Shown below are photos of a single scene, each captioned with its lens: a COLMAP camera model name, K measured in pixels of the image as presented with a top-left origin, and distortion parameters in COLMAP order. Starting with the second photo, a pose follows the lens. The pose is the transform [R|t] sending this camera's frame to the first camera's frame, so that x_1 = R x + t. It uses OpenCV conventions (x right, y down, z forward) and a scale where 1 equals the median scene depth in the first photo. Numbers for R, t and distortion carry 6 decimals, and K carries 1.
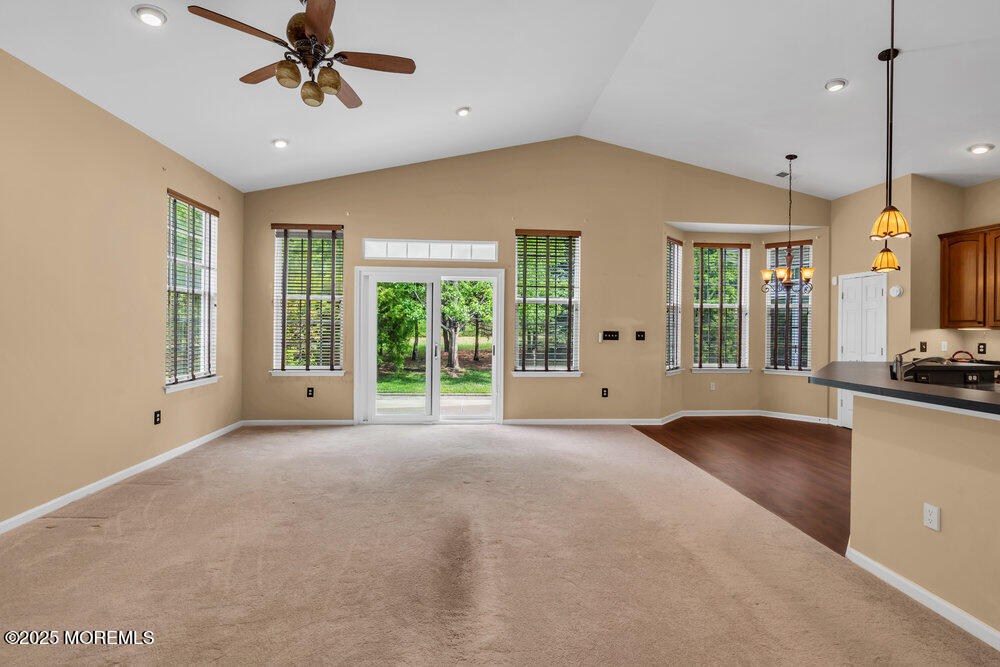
lens RADIAL K [[455.9, 0, 499.4], [0, 455.9, 327.5], [0, 0, 1]] dist [-0.002646, 0.000452]
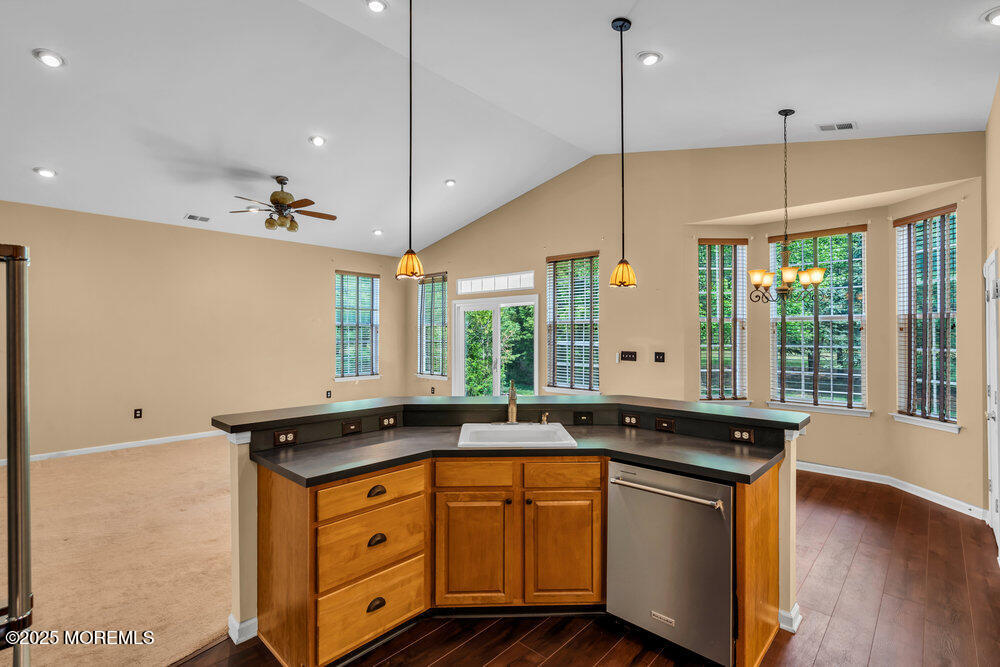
lens RADIAL K [[455.9, 0, 499.4], [0, 455.9, 327.5], [0, 0, 1]] dist [-0.002646, 0.000452]
pose [[0.677453, -0.019933, -0.735296, 0.782895], [0.004107, 0.999720, -0.023317, -0.020934], [0.735555, 0.012776, 0.677345, 0.175107]]
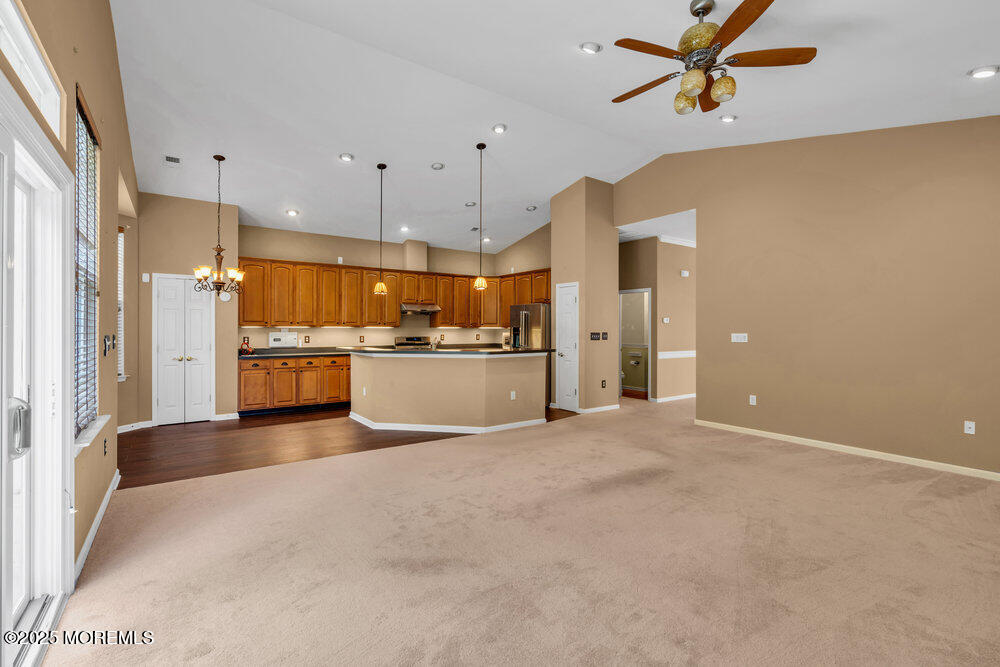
lens RADIAL K [[455.9, 0, 499.4], [0, 455.9, 327.5], [0, 0, 1]] dist [-0.002646, 0.000452]
pose [[-0.515851, -0.007808, 0.856643, -0.503374], [-0.003536, 0.999969, 0.006985, -0.006755], [-0.856671, 0.000574, -0.515863, 0.907251]]
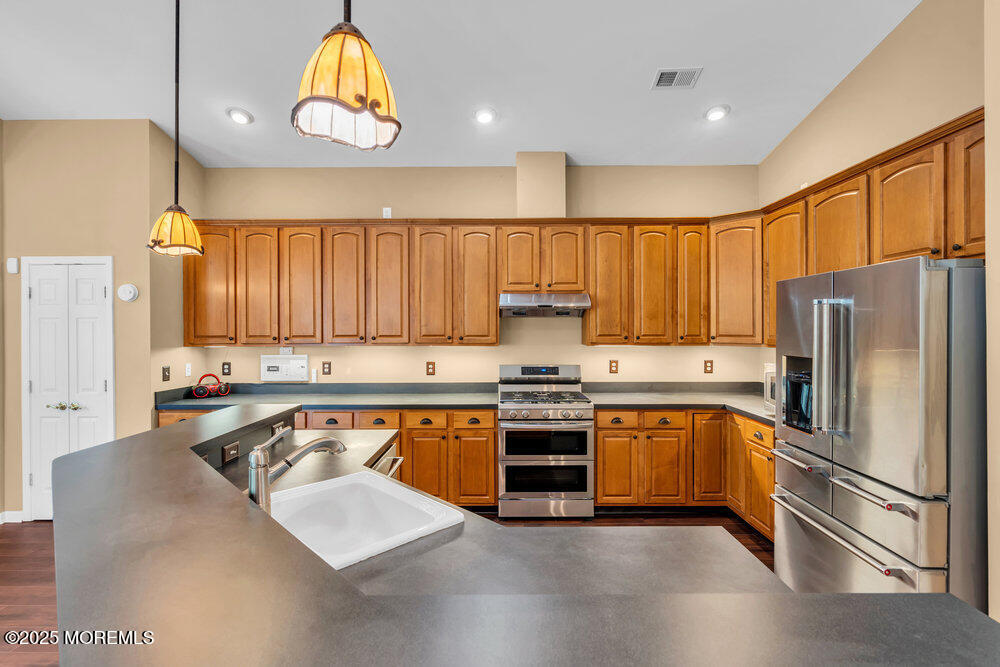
lens RADIAL K [[455.9, 0, 499.4], [0, 455.9, 327.5], [0, 0, 1]] dist [-0.002646, 0.000452]
pose [[0.083686, -0.009056, 0.996451, 0.240232], [0.006503, 0.999942, 0.008542, -0.028058], [-0.996471, 0.005765, 0.083740, 0.375733]]
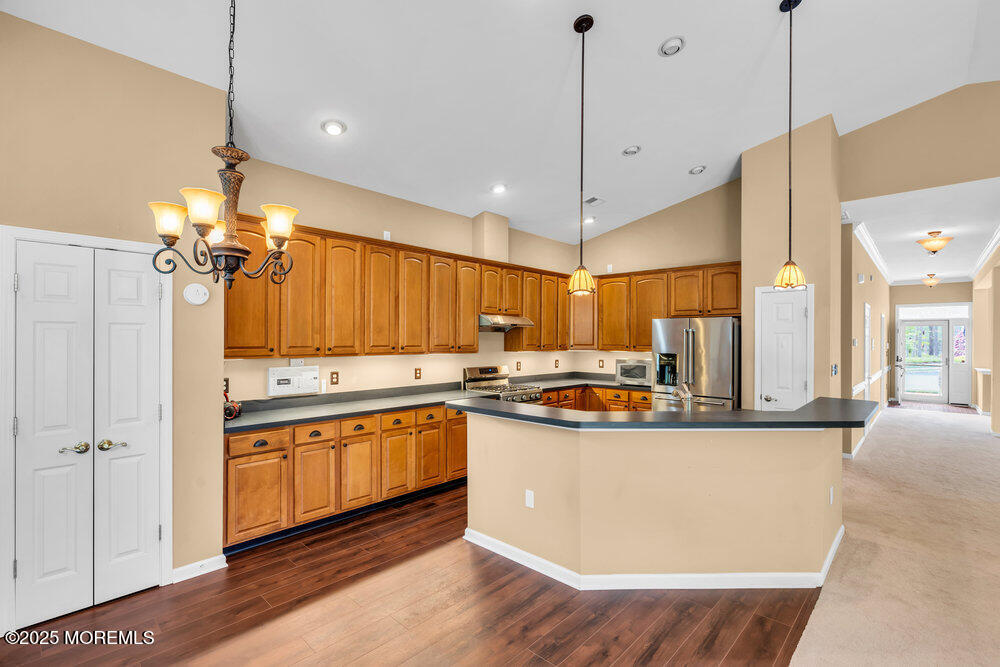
lens RADIAL K [[454.8, 0, 499.3], [0, 454.8, 338.9], [0, 0, 1]] dist [-0.000113, 0.000382]
pose [[-0.674925, -0.010739, 0.737808, 0.217764], [-0.007860, 0.999942, 0.007365, -0.029954], [-0.737844, -0.000829, -0.674970, 0.995314]]
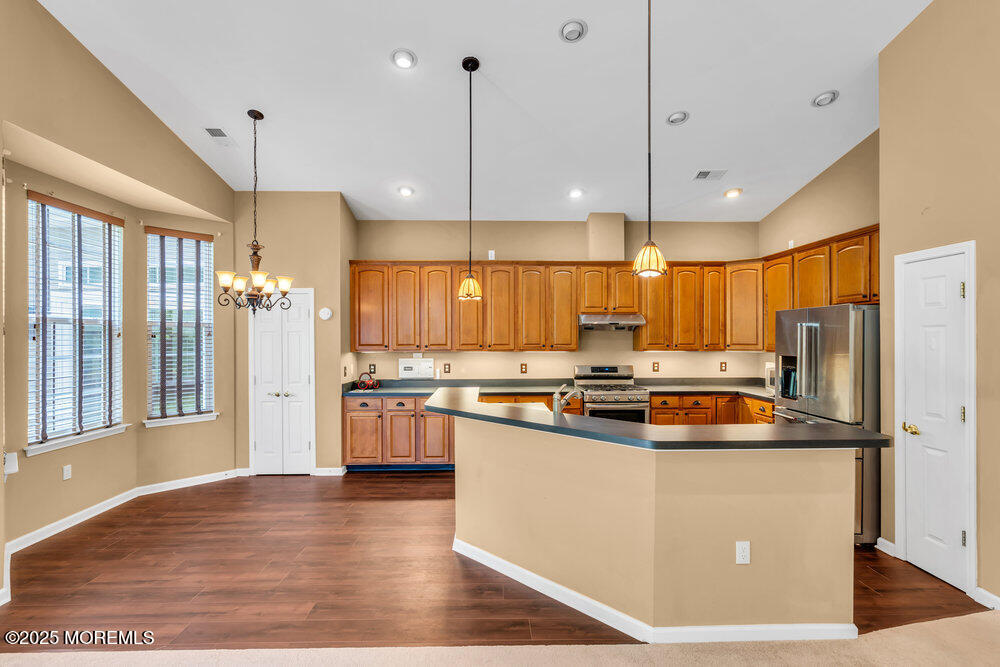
lens RADIAL K [[463.9, 0, 498.8], [0, 463.9, 338.0], [0, 0, 1]] dist [-0.003000, 0.000347]
pose [[0.050589, -0.009550, 0.998674, -0.049924], [0.005677, 0.999941, 0.009275, -0.033024], [-0.998703, 0.005200, 0.050640, 0.543843]]
